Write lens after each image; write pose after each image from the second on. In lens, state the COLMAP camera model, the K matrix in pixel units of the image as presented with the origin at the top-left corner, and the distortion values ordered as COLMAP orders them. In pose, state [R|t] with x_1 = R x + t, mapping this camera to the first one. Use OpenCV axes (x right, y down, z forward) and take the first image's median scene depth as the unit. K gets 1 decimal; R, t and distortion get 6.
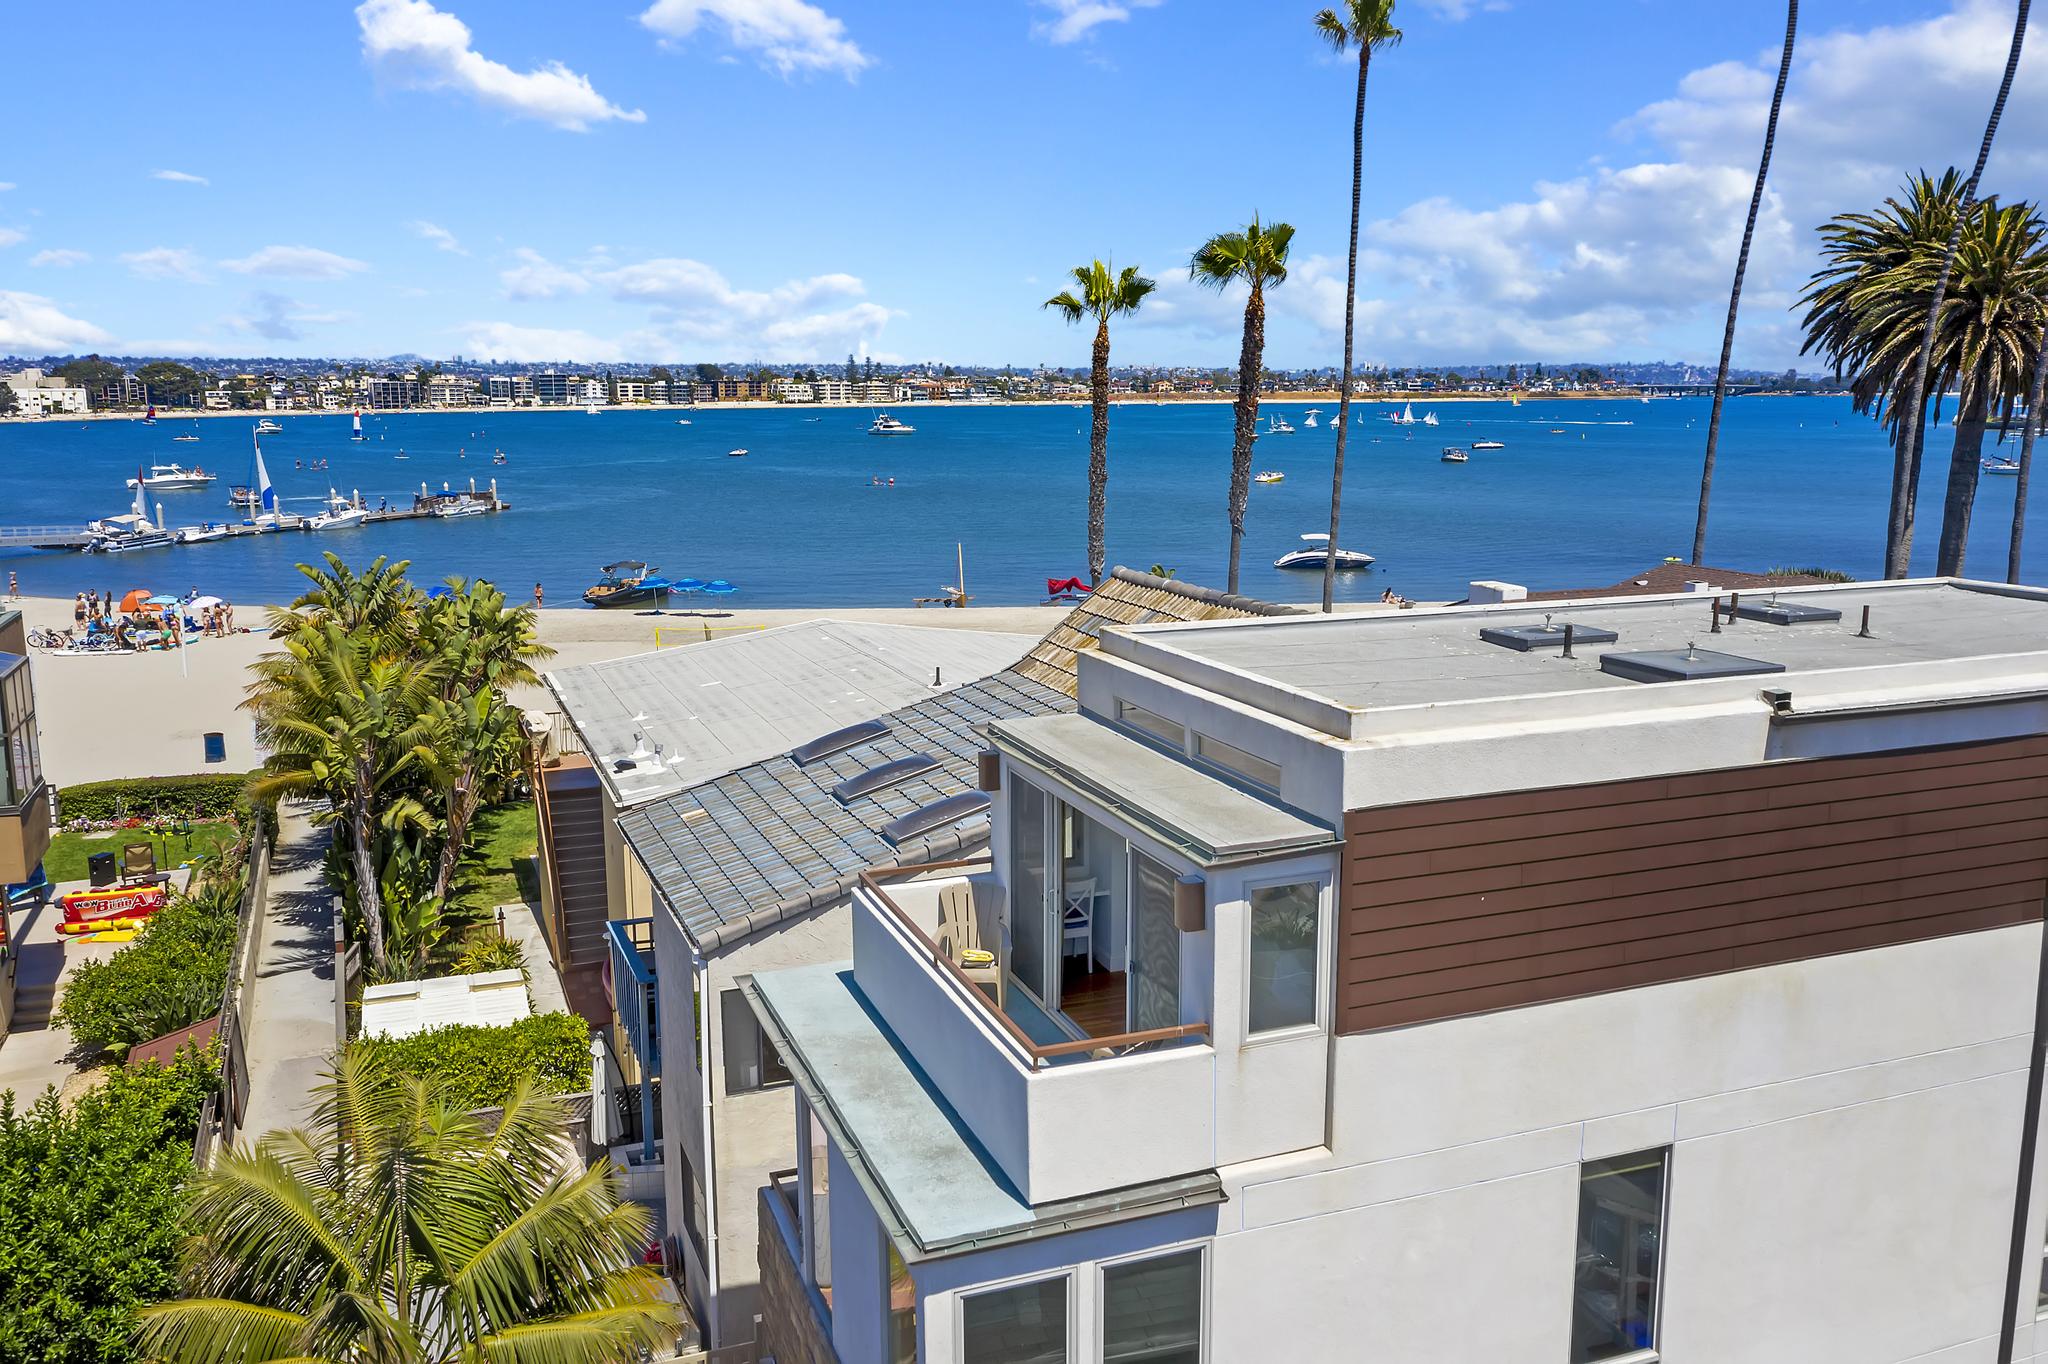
lens RADIAL K [[1623.5, 0, 1014.6], [0, 1623.5, 677.0], [0, 0, 1]] dist [-0.003693, 0.007058]
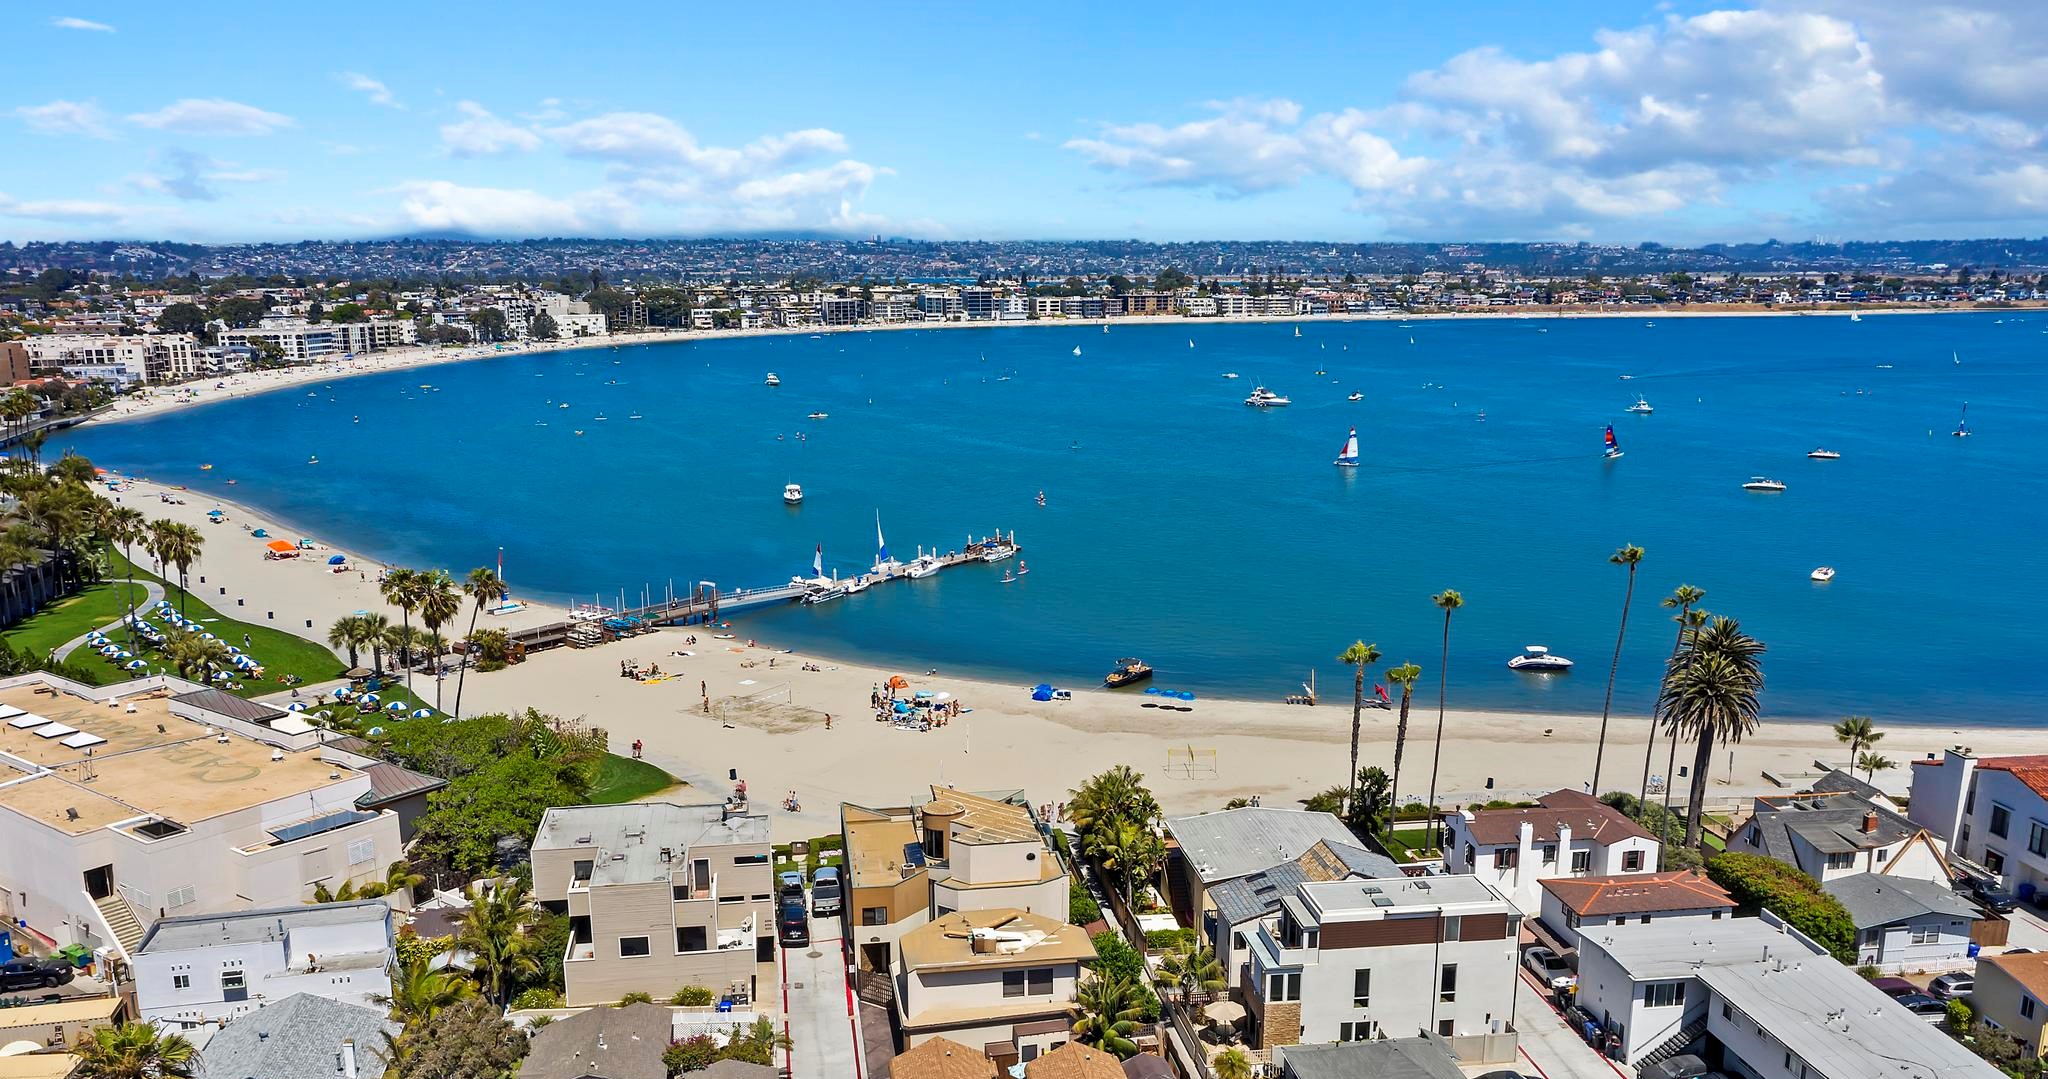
lens RADIAL K [[1623.6, 0, 1014.6], [0, 1623.6, 677.1], [0, 0, 1]] dist [-0.007735, 0.000407]
pose [[0.971439, 0.059581, -0.229690, 0.175514], [-0.041509, 0.995708, 0.082725, -0.611592], [0.233632, -0.070828, 0.969742, -2.499771]]
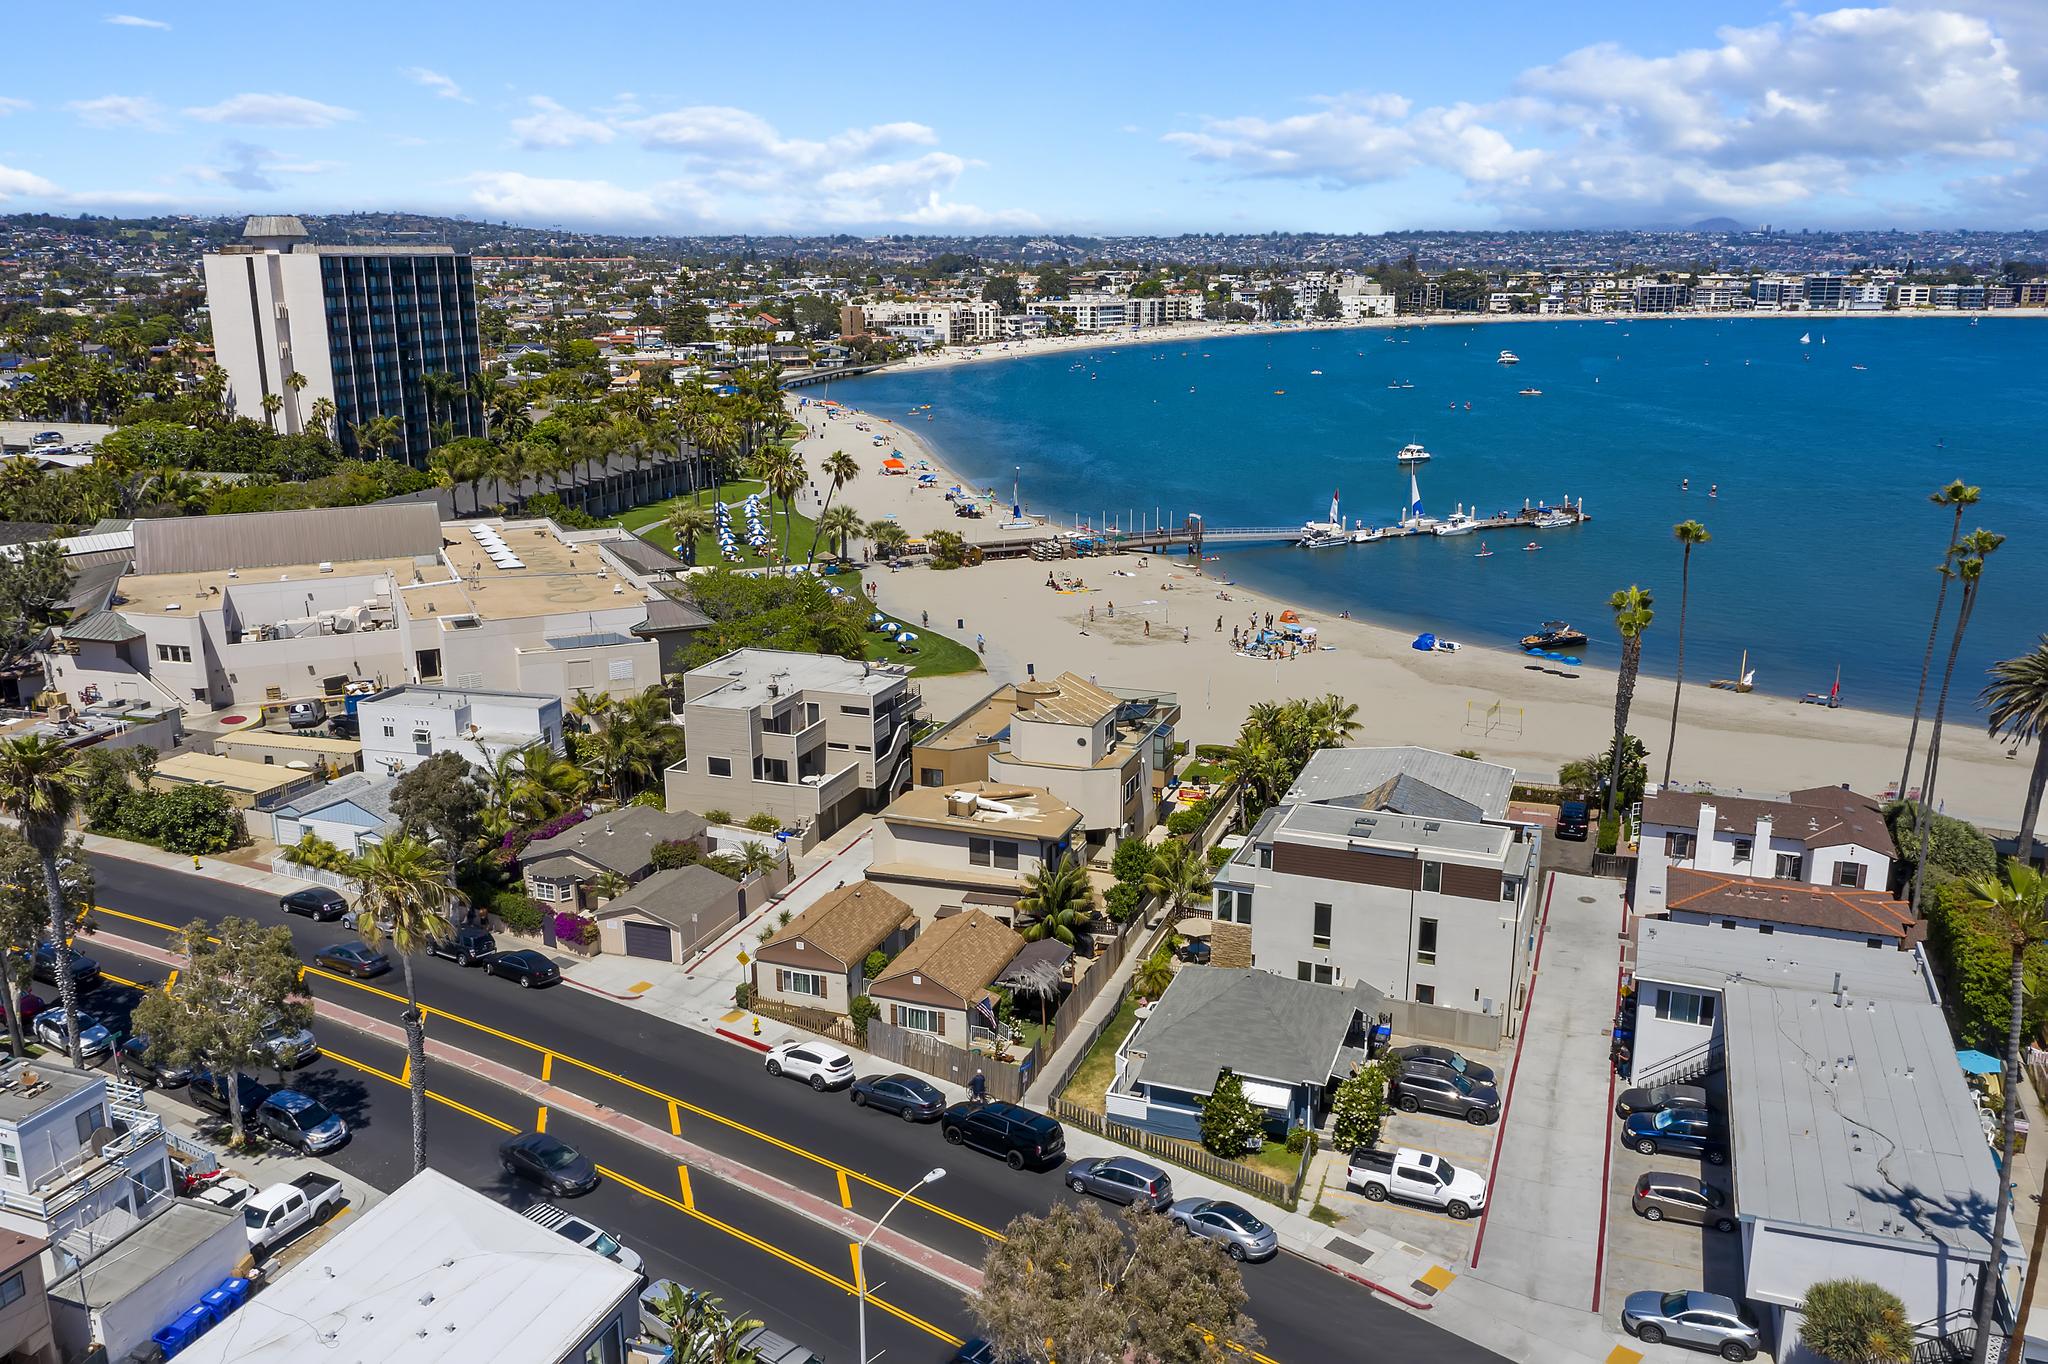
lens RADIAL K [[1623.5, 0, 1014.6], [0, 1623.5, 677.0], [0, 0, 1]] dist [-0.003693, 0.007058]
pose [[0.731800, 0.171257, -0.659652, 1.388369], [-0.117425, 0.985122, 0.125486, -0.488955], [0.671327, -0.014371, 0.741022, -1.783413]]
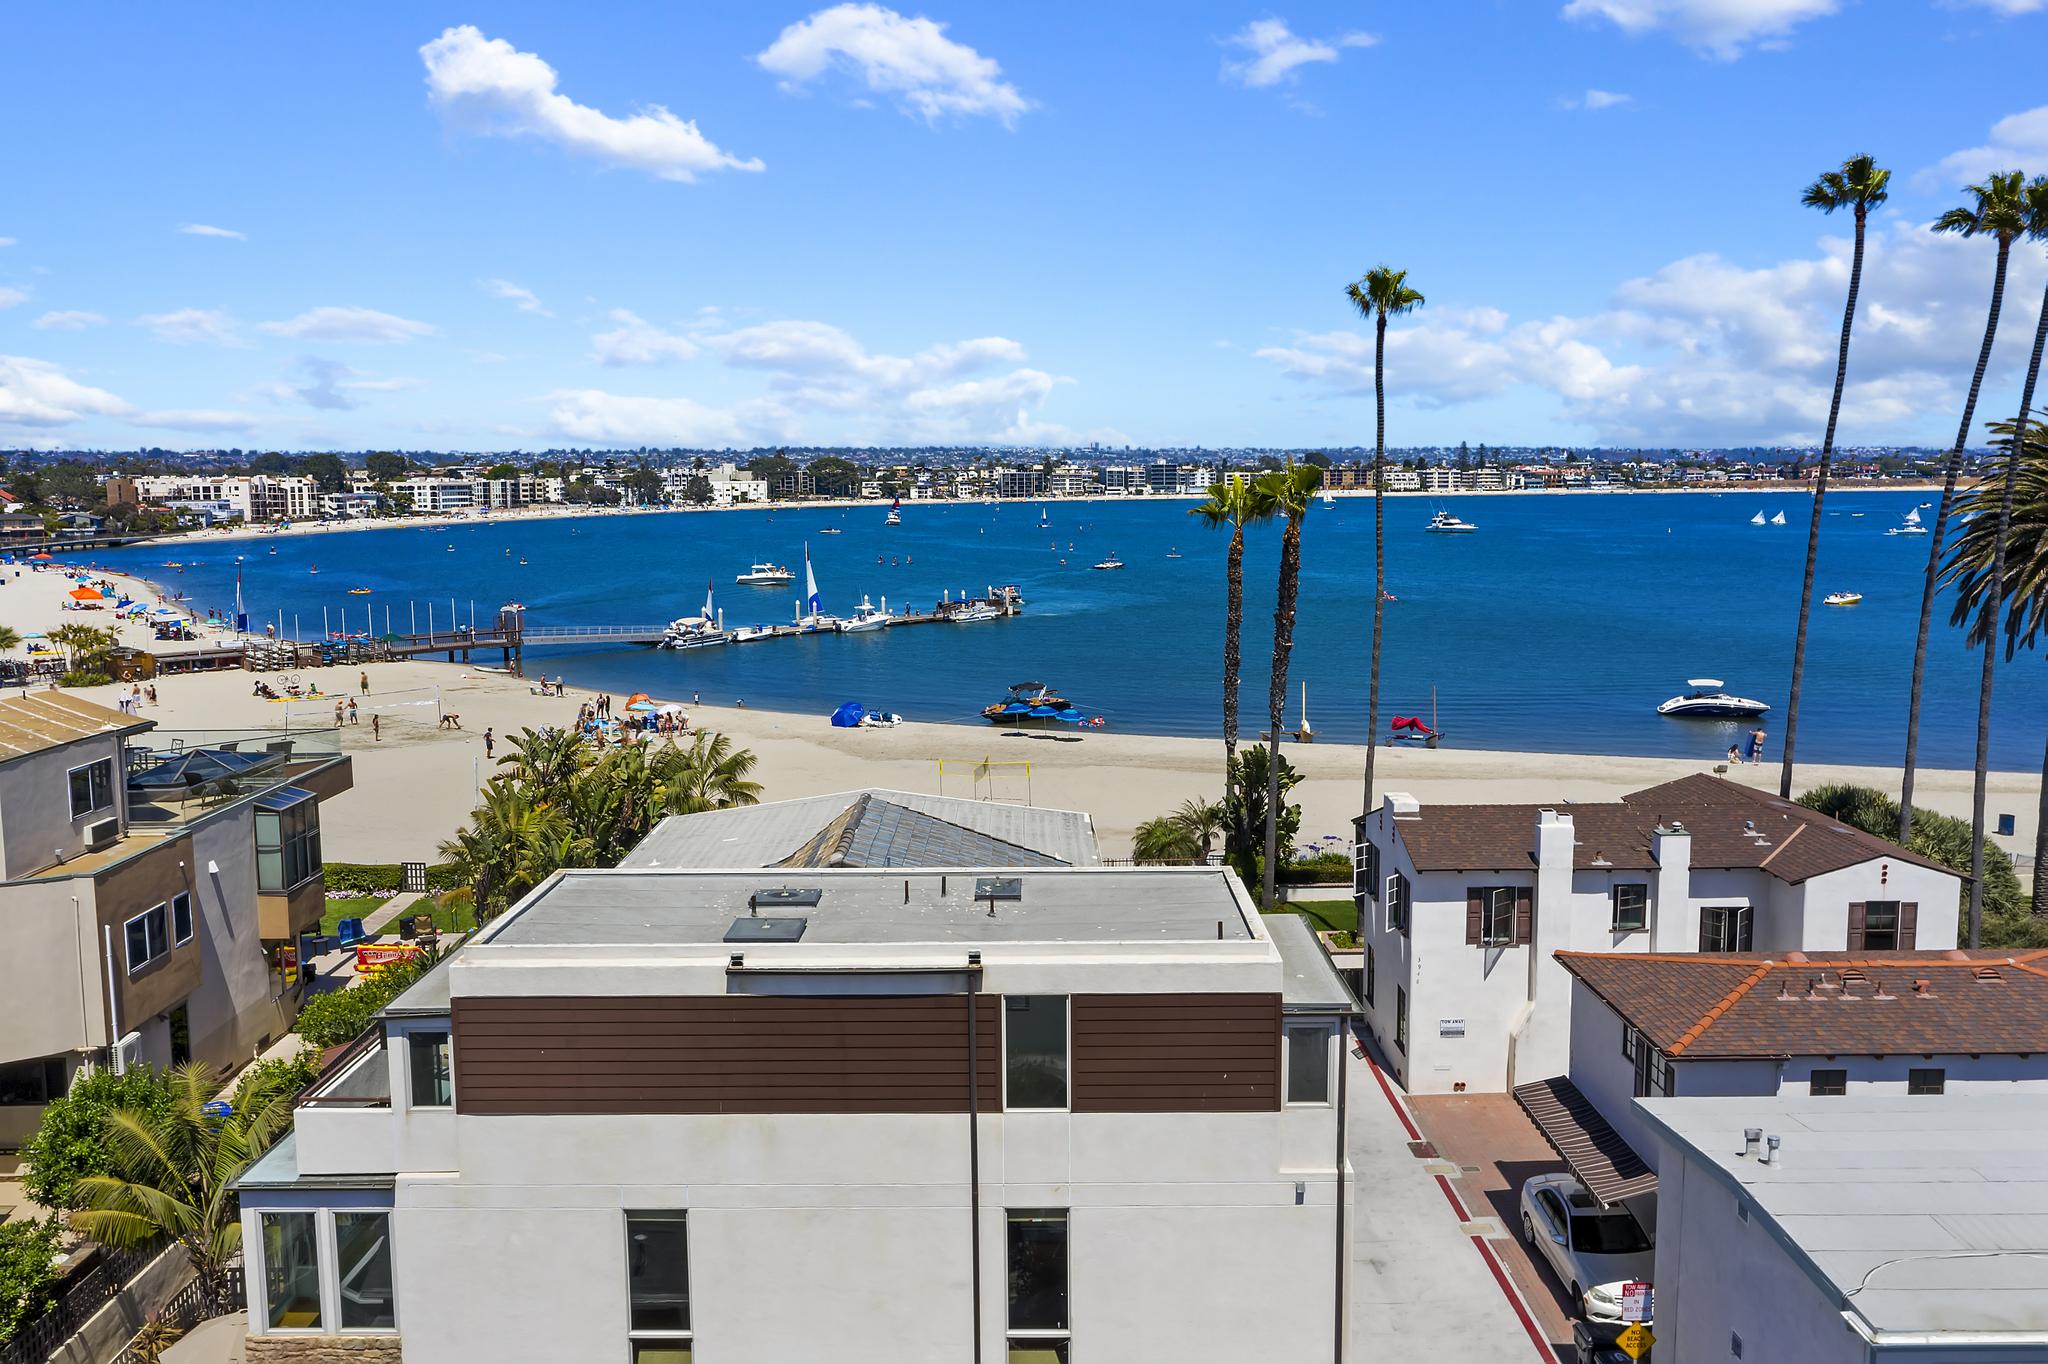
lens RADIAL K [[1639.2, 0, 1015.1], [0, 1639.2, 674.2], [0, 0, 1]] dist [-0.010307, 0.011426]
pose [[0.930100, 0.040302, -0.365088, 0.526252], [-0.059437, 0.997376, -0.041324, -0.090383], [0.362464, 0.060135, 0.930056, -0.209384]]
